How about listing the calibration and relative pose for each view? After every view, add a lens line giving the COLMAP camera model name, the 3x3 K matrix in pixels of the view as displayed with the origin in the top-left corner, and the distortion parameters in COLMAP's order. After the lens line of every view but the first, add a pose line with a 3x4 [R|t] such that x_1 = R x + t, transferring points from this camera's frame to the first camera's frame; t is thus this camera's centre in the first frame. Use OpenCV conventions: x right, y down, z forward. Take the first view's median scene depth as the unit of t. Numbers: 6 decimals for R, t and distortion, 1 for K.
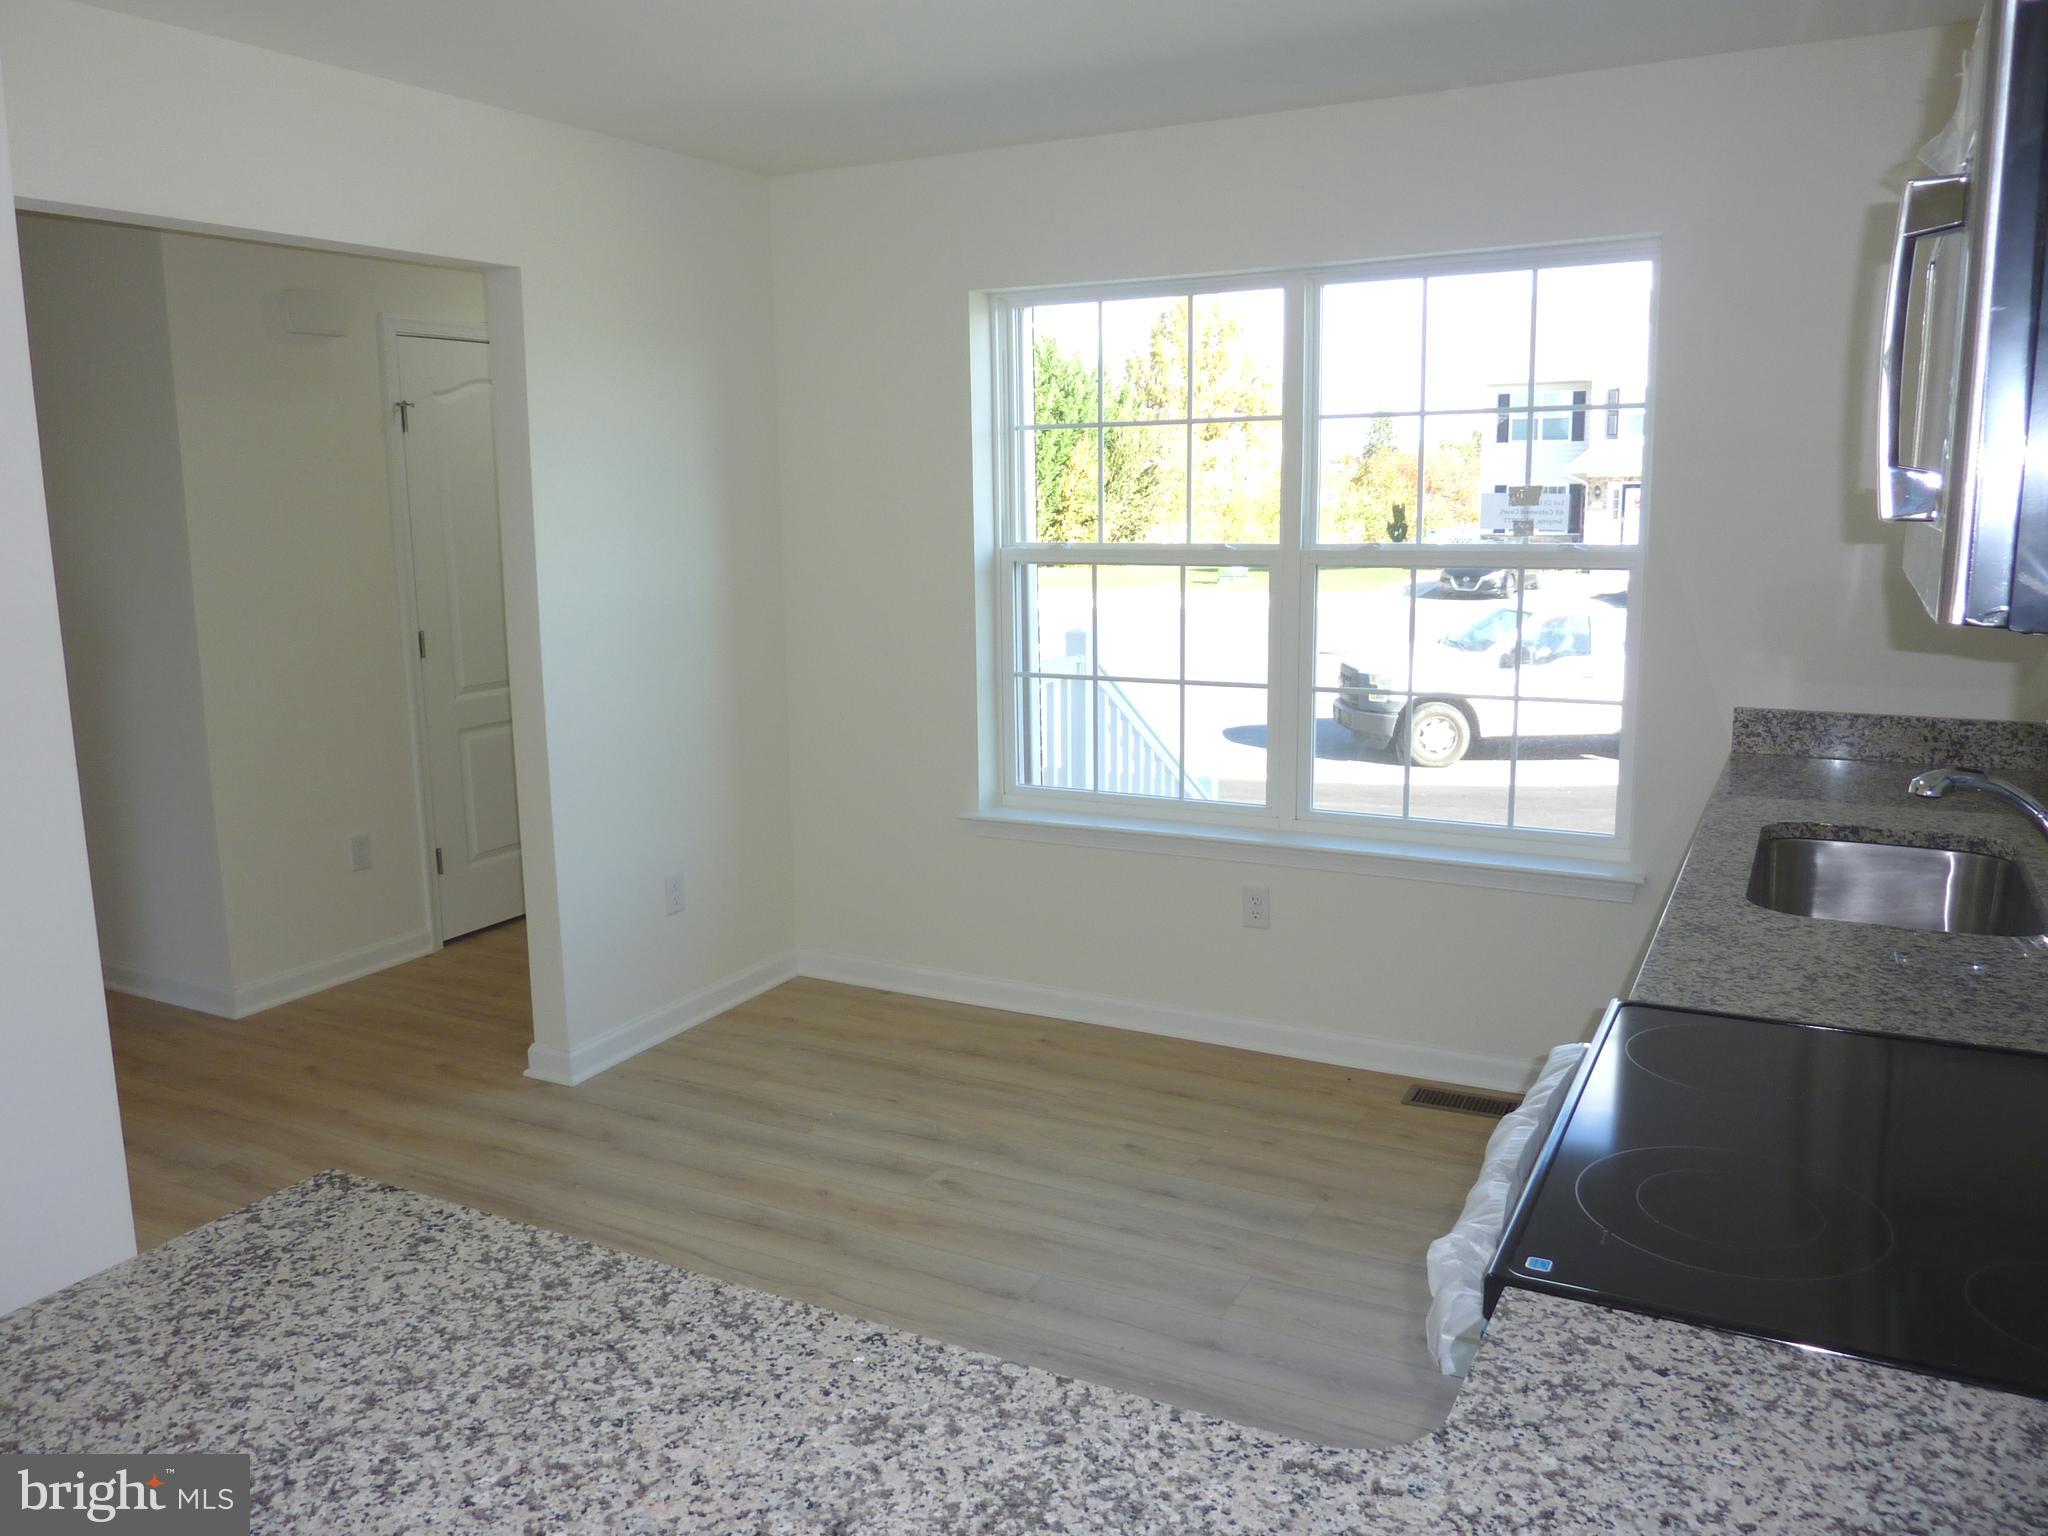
lens RADIAL K [[1547.9, 0, 1024.2], [0, 1547.9, 767.9], [0, 0, 1]] dist [-0.011663, -0.000774]
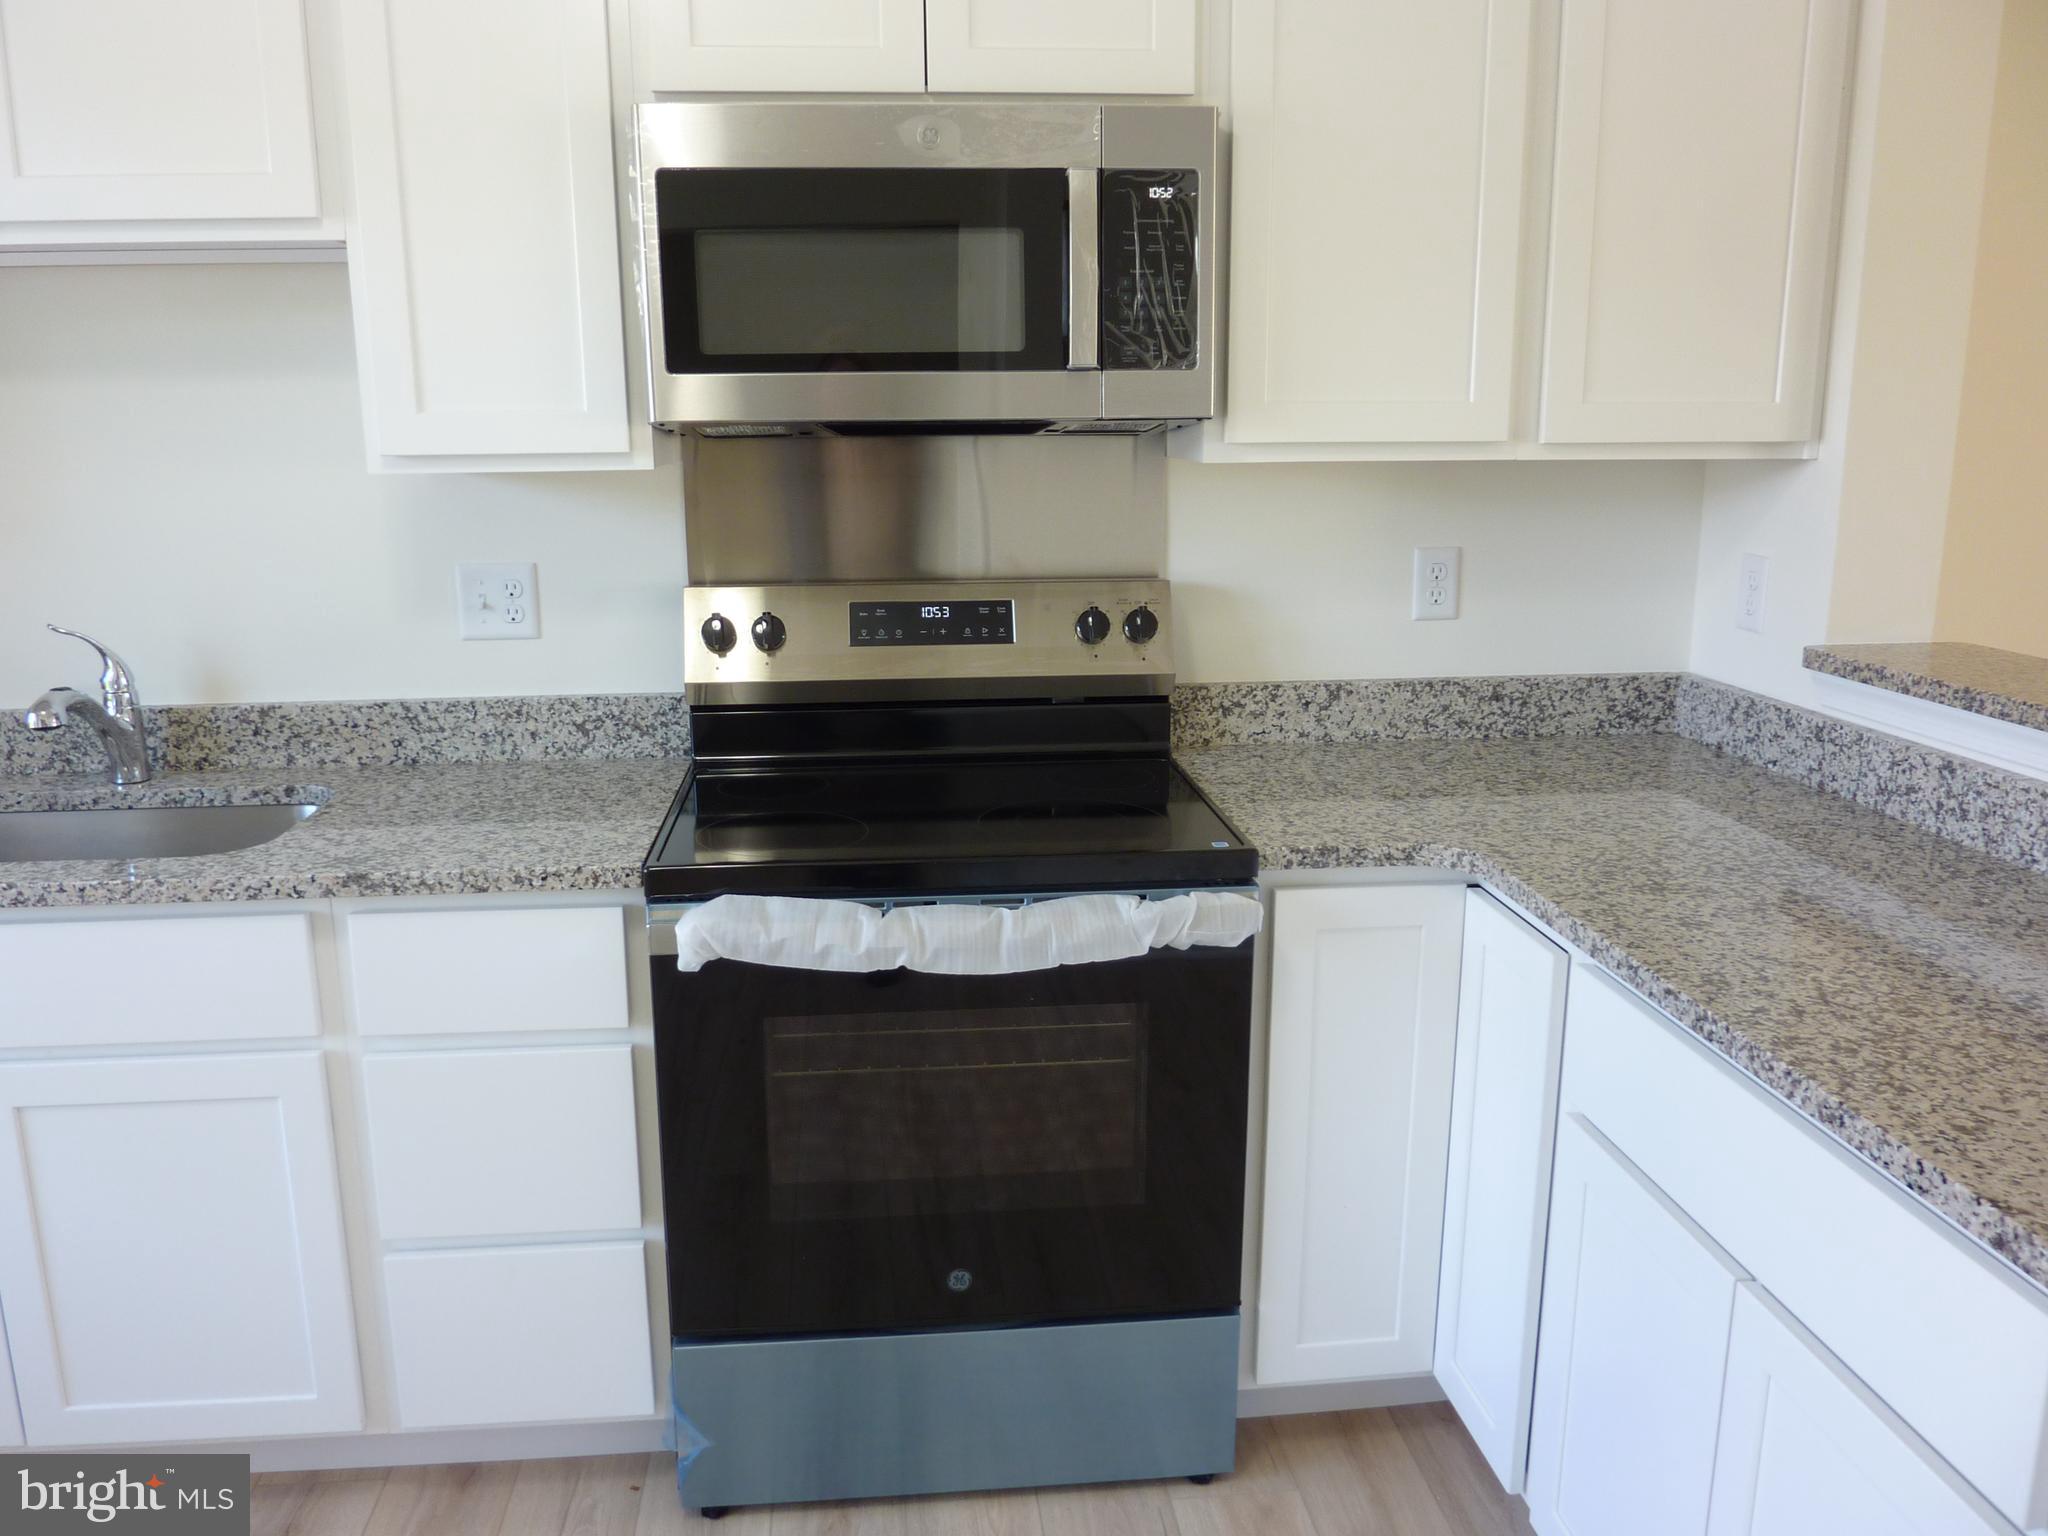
lens RADIAL K [[1547.9, 0, 1022.7], [0, 1547.9, 767.1], [0, 0, 1]] dist [-0.011663, -0.000774]
pose [[-0.550102, -0.166050, 0.818423, -0.849809], [0.161866, 0.940245, 0.299565, -0.259460], [-0.819260, 0.297266, -0.490352, 1.978473]]
